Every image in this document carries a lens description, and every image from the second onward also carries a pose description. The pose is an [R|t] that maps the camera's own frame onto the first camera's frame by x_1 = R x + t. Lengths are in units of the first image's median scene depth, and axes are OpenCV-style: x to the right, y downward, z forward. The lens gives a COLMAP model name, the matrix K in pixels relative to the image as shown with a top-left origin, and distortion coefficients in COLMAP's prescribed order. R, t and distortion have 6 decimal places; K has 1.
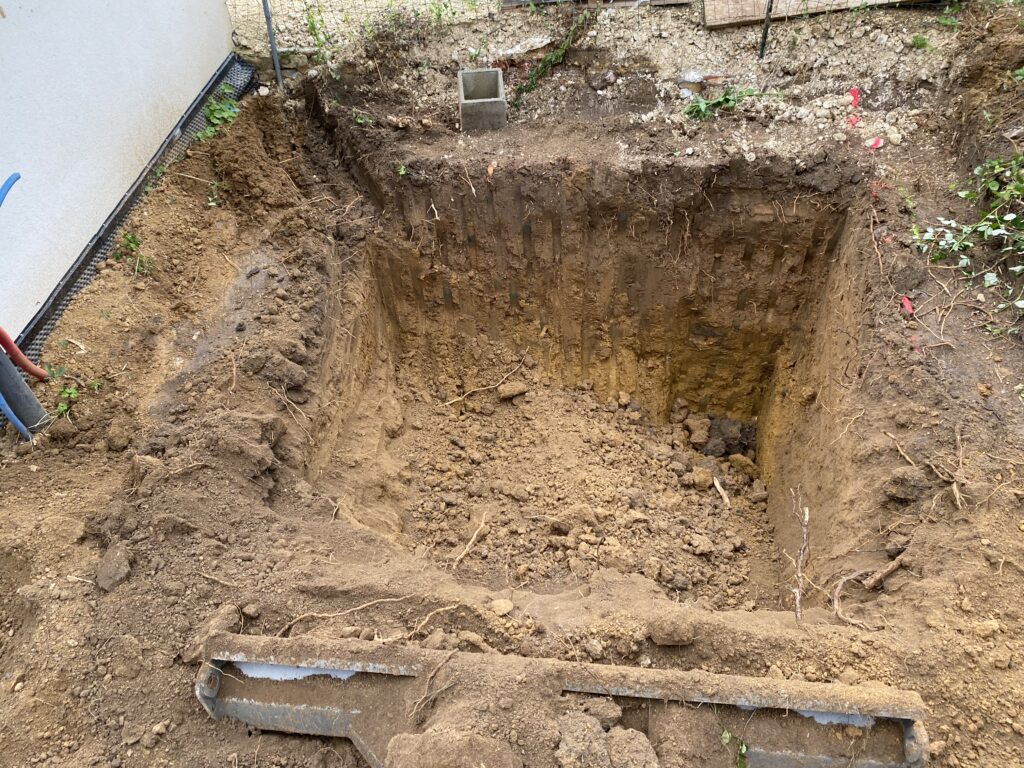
lens RADIAL K [[784.6, 0, 507.9], [0, 784.6, 386.4], [0, 0, 1]] dist [-0.005337, 0.000673]
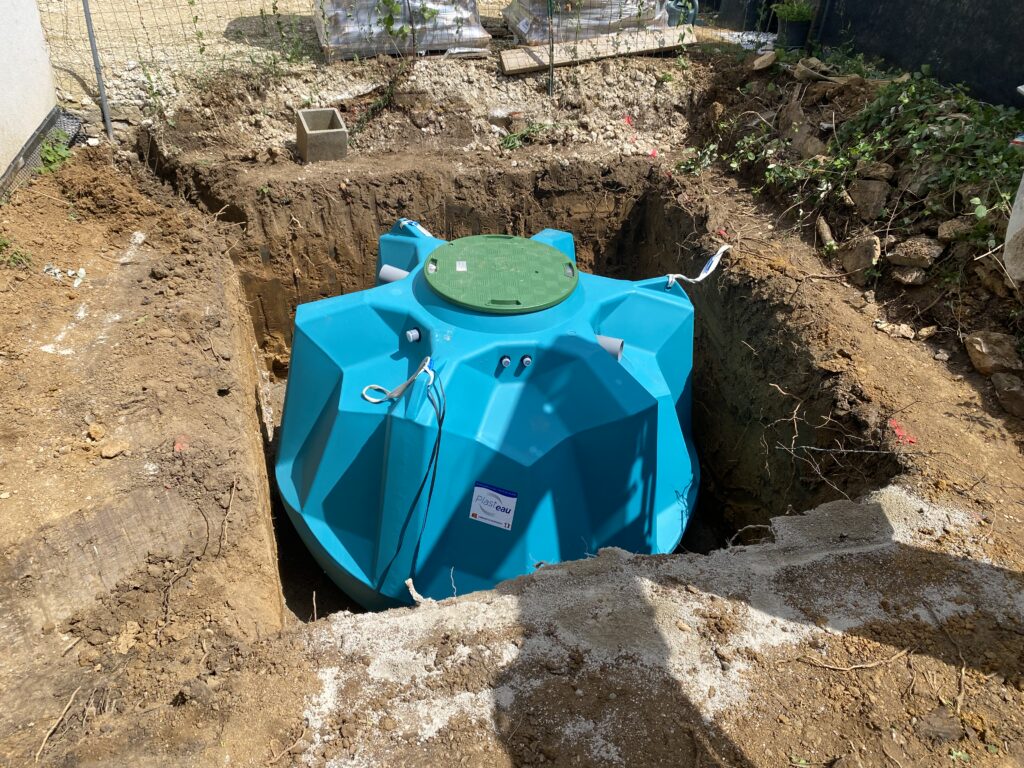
lens RADIAL K [[778.1, 0, 502.1], [0, 778.1, 374.2], [0, 0, 1]] dist [-0.003126, -0.008120]
pose [[0.941307, -0.121504, 0.314927, -0.181058], [0.187824, 0.963734, -0.189575, 0.209986], [-0.280471, 0.237599, 0.929991, 0.001942]]
